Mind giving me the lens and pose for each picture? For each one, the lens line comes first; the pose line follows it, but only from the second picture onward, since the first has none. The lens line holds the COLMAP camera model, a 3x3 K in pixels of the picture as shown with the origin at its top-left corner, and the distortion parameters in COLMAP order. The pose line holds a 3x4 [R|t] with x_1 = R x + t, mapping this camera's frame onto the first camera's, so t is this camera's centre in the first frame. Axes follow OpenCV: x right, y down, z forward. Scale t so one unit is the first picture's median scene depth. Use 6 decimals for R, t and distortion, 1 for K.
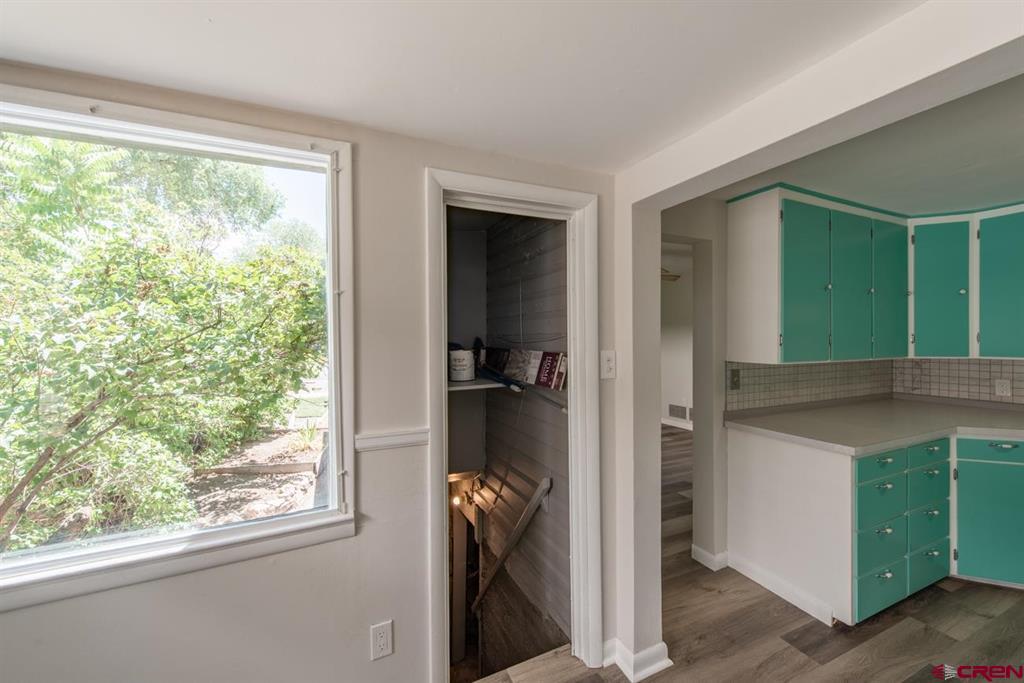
lens RADIAL K [[401.2, 0, 513.8], [0, 401.2, 341.0], [0, 0, 1]] dist [0.017284, -0.004576]
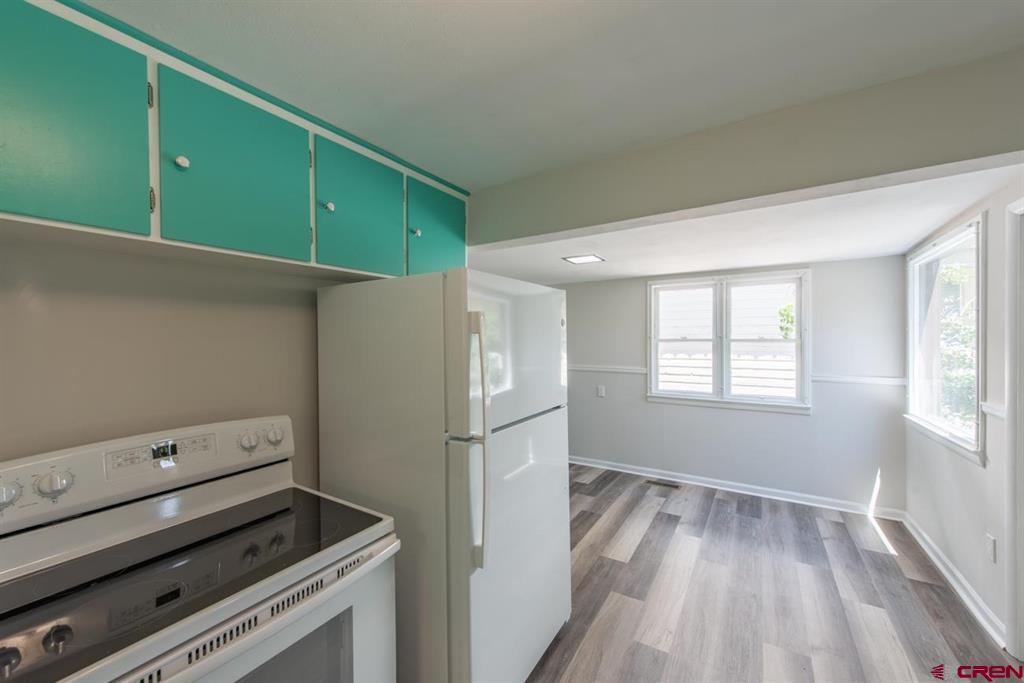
lens RADIAL K [[401.2, 0, 513.8], [0, 401.2, 341.0], [0, 0, 1]] dist [0.017284, -0.004576]
pose [[-0.831294, 0.014836, -0.555635, 1.227596], [0.005950, 0.999824, 0.017793, -0.023036], [0.555801, 0.011485, -0.831236, 0.814170]]
